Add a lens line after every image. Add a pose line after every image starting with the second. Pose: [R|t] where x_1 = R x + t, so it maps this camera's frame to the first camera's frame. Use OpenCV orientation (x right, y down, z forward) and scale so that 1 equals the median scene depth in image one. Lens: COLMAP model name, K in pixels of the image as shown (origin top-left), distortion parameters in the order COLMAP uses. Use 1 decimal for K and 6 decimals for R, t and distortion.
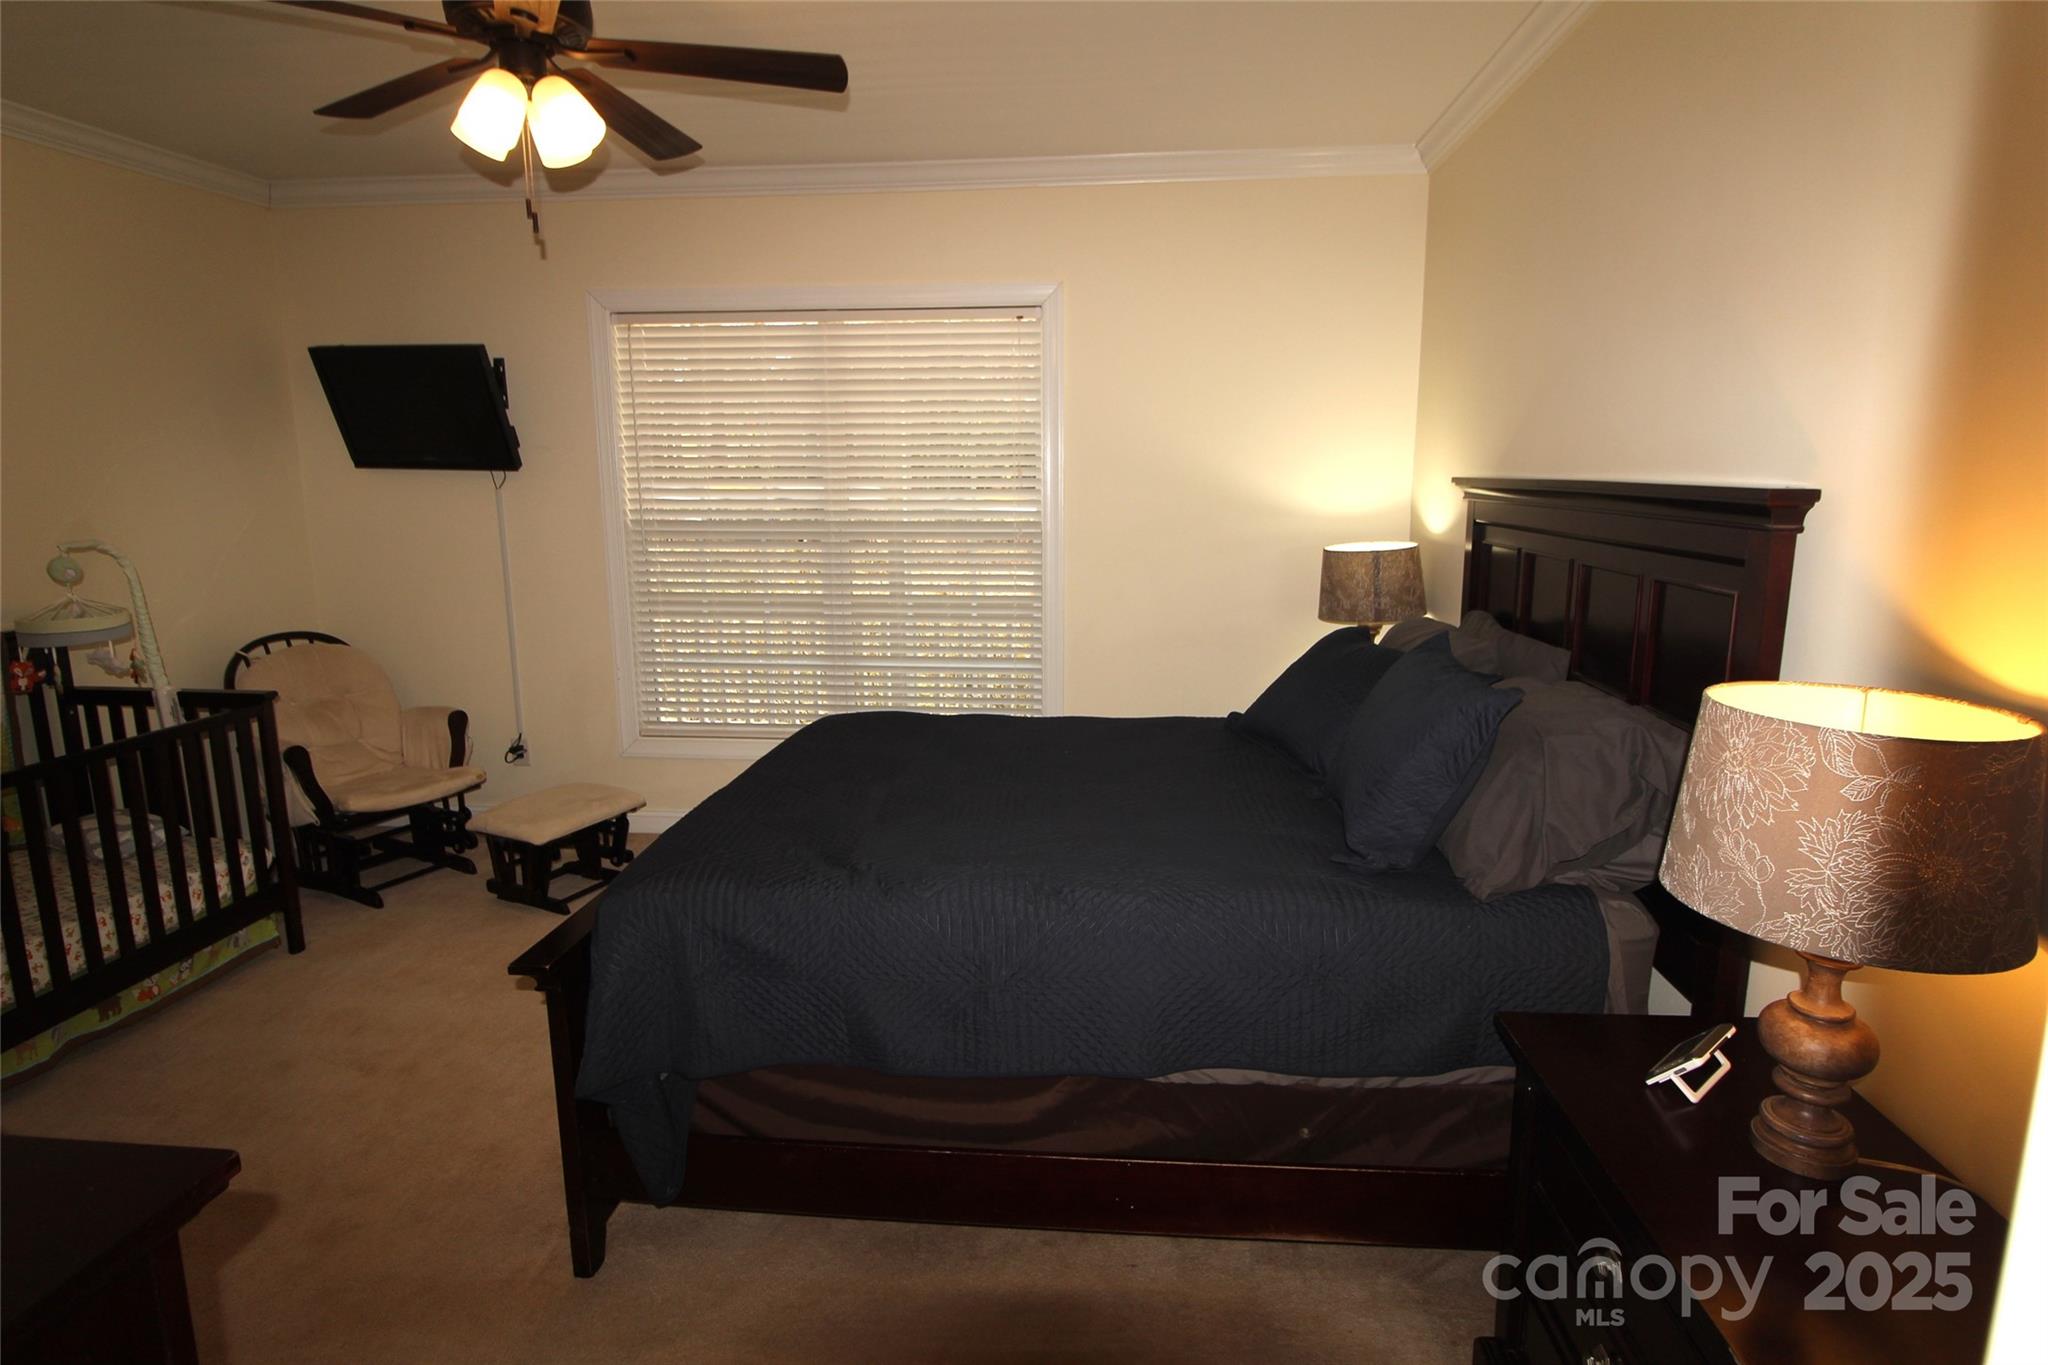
lens RADIAL K [[1065.0, 0, 1036.6], [0, 1065.0, 653.3], [0, 0, 1]] dist [0.017873, -0.000603]
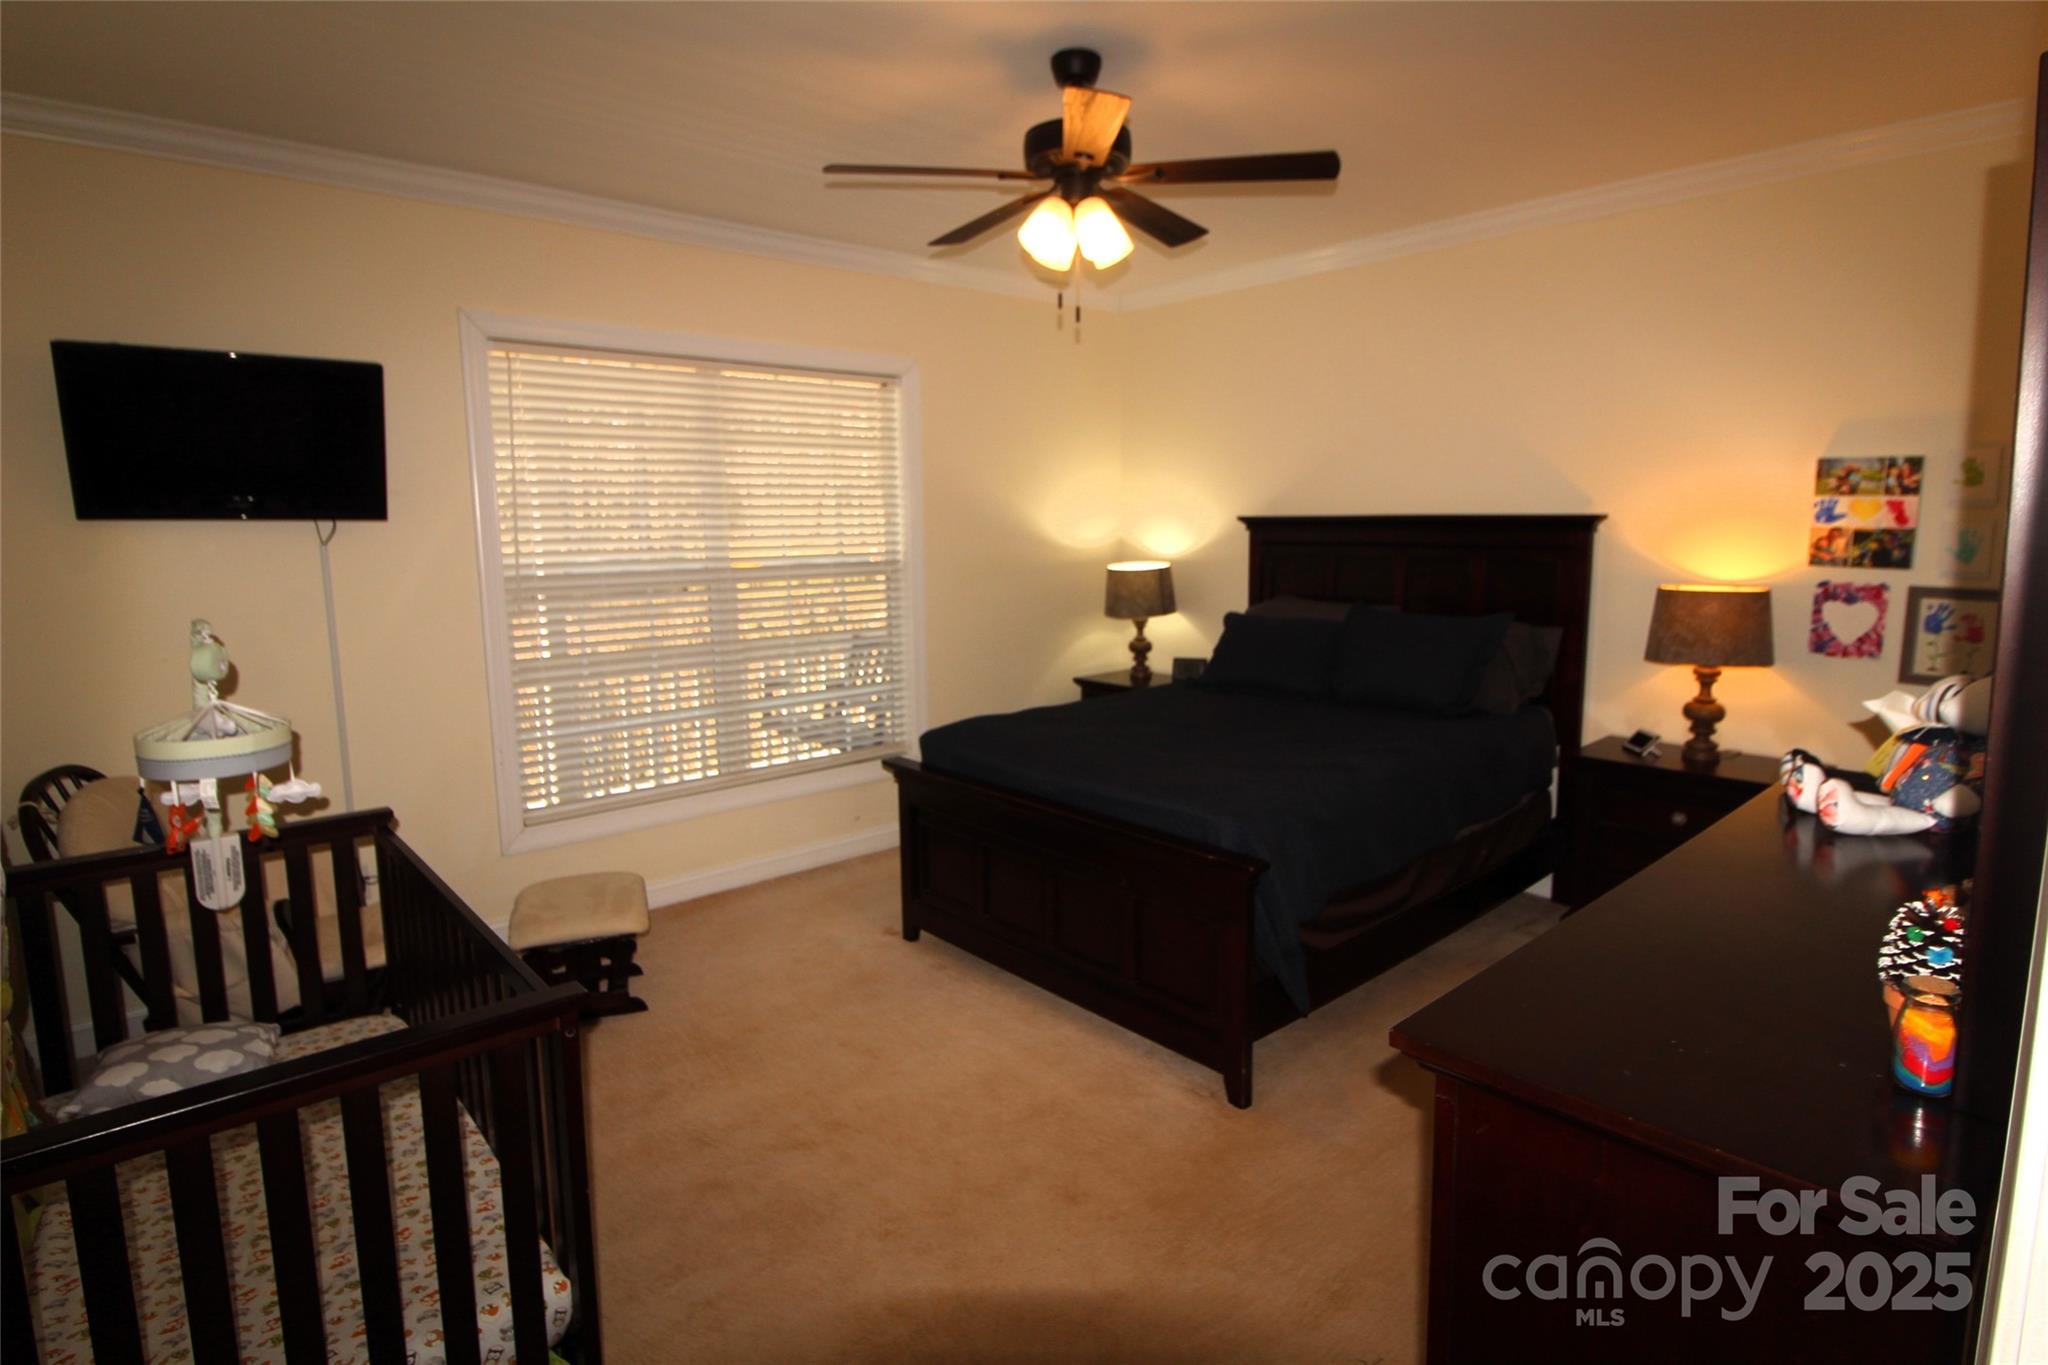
lens RADIAL K [[1065.0, 0, 1036.6], [0, 1065.0, 653.3], [0, 0, 1]] dist [0.017873, -0.000603]
pose [[0.673821, -0.099921, 0.732108, -0.776367], [0.136079, 0.990648, 0.009962, -0.015140], [-0.726256, 0.092912, 0.681116, 0.115800]]
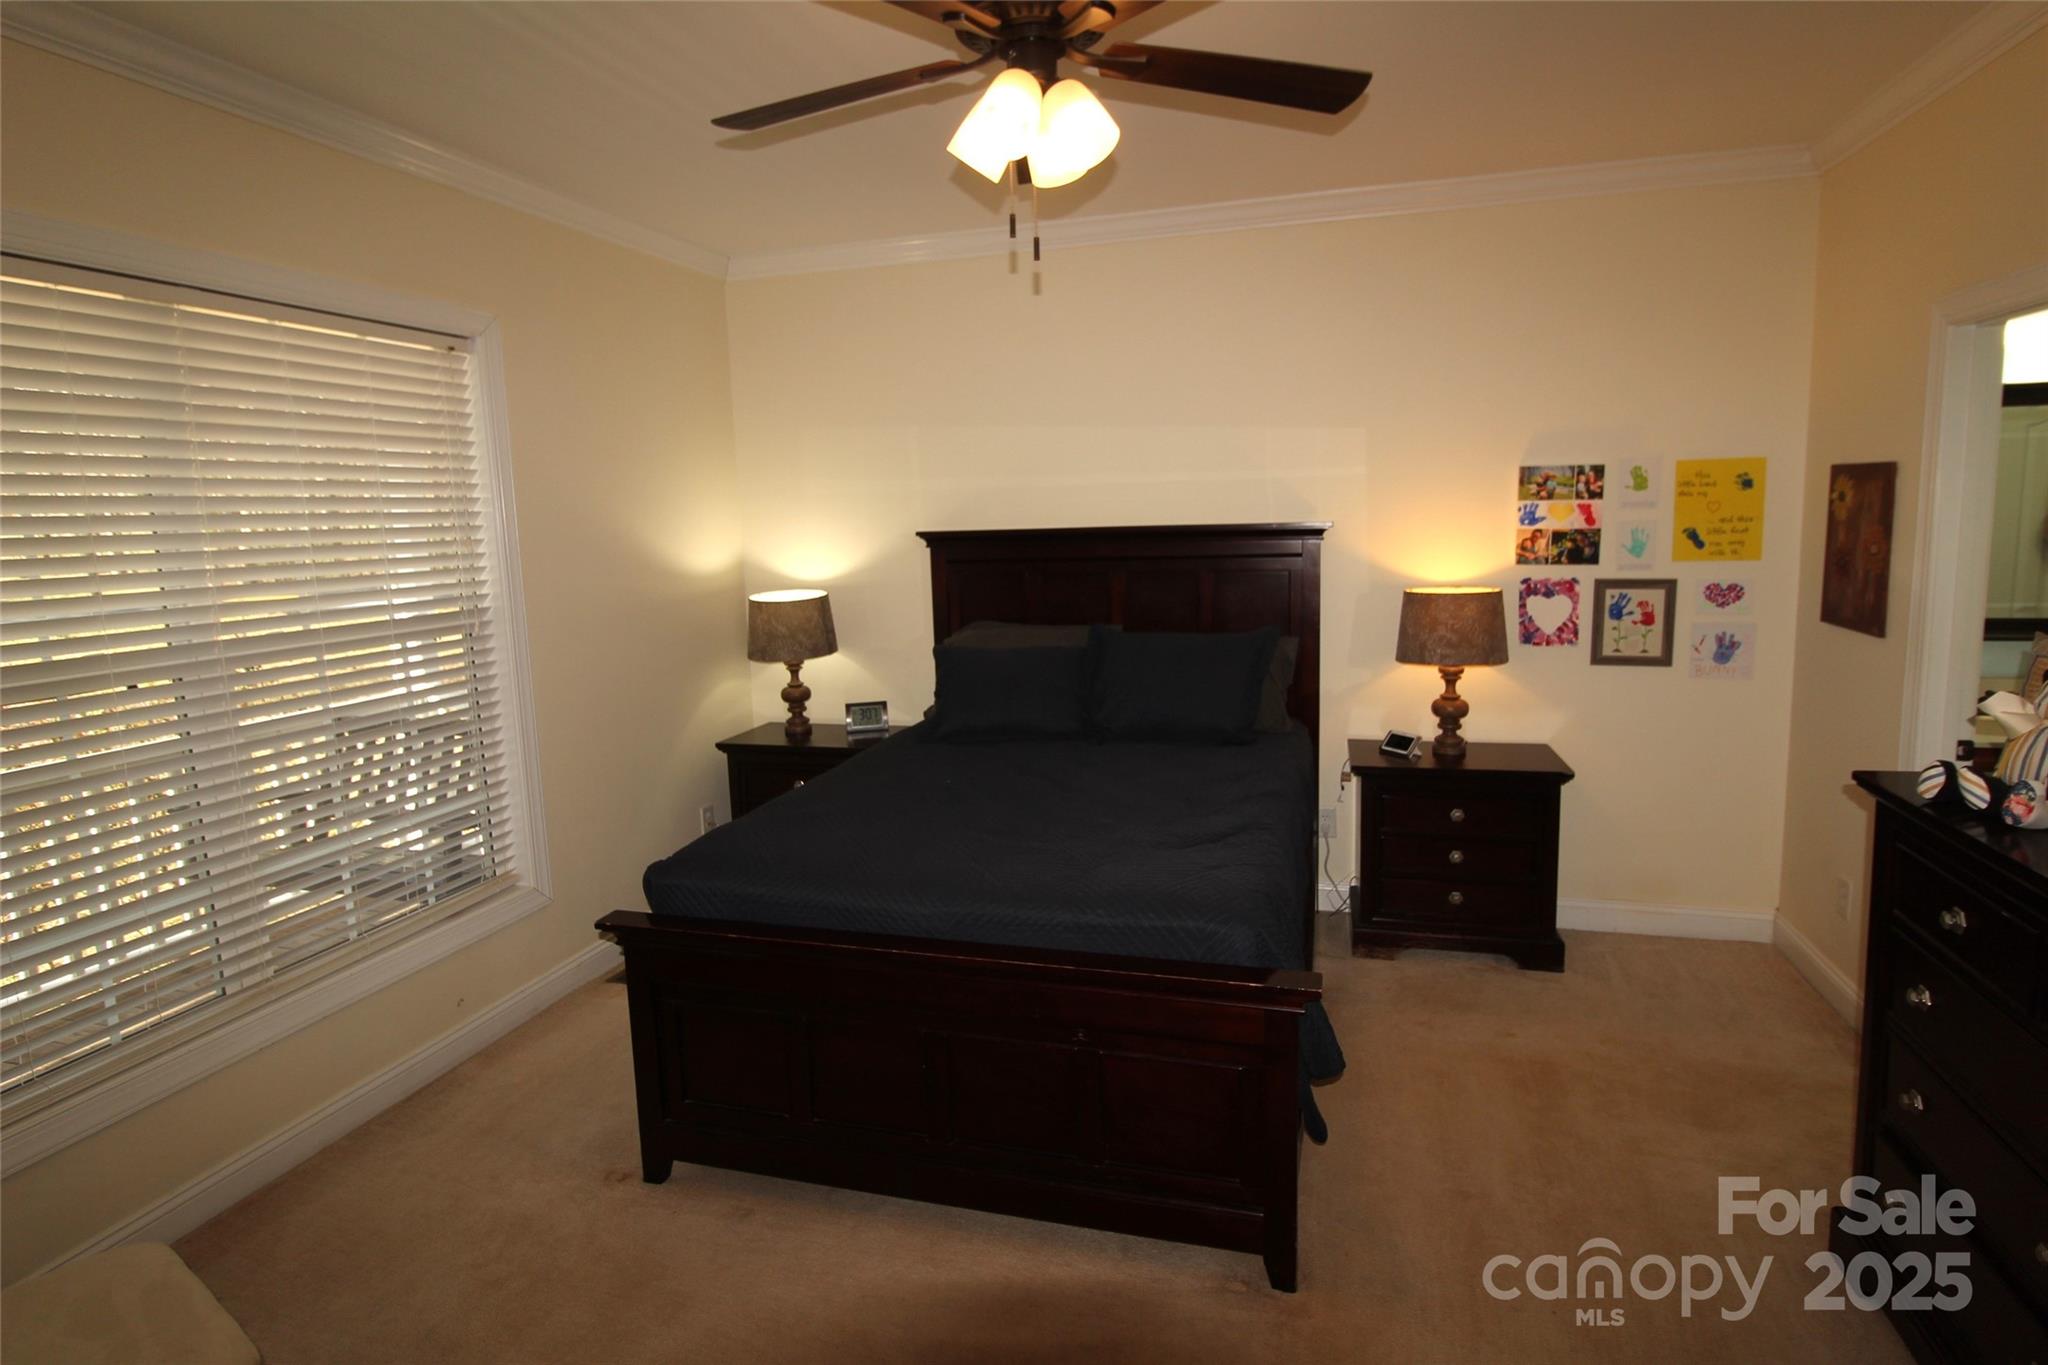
lens RADIAL K [[1065.0, 0, 1036.6], [0, 1065.0, 653.3], [0, 0, 1]] dist [0.017873, -0.000603]
pose [[0.180180, -0.133664, 0.974510, -0.716620], [0.200698, 0.974878, 0.096607, -0.091628], [-0.962941, 0.178176, 0.202480, 0.479256]]
